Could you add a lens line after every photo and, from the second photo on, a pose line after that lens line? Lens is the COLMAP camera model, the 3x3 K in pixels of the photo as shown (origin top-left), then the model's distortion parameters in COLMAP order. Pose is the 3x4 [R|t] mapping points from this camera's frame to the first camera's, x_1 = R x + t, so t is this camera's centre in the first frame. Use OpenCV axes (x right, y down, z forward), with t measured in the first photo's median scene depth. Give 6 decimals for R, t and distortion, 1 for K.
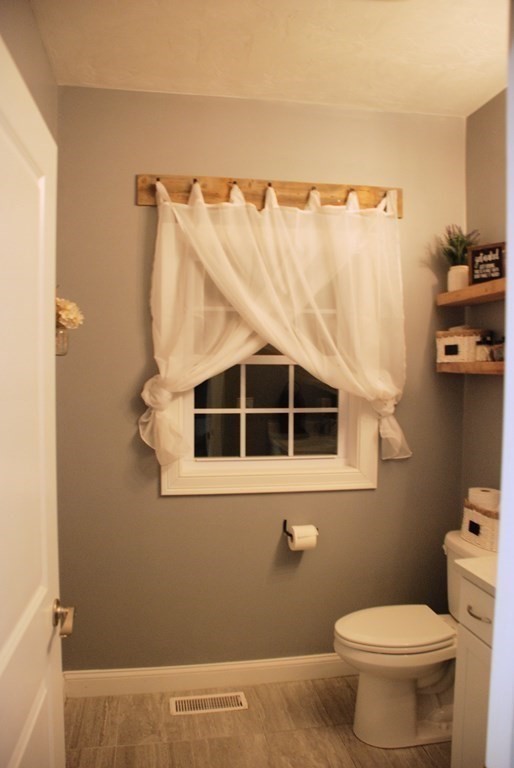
lens RADIAL K [[597.1, 0, 255.4], [0, 597.1, 404.5], [0, 0, 1]] dist [-0.165035, 0.126827]
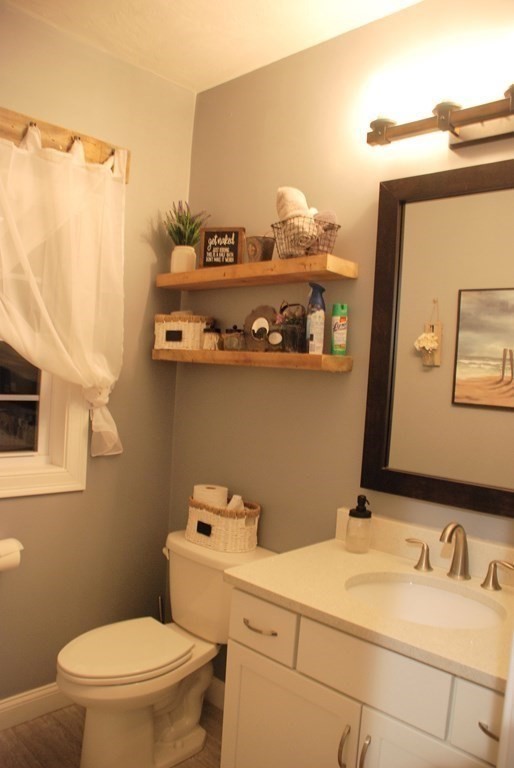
lens RADIAL K [[597.1, 0, 255.4], [0, 597.1, 404.5], [0, 0, 1]] dist [-0.165035, 0.126827]
pose [[0.810097, 0.018867, 0.585992, -0.105437], [-0.028169, 0.999580, 0.006760, 0.004475], [-0.585619, -0.021983, 0.810288, 0.169034]]
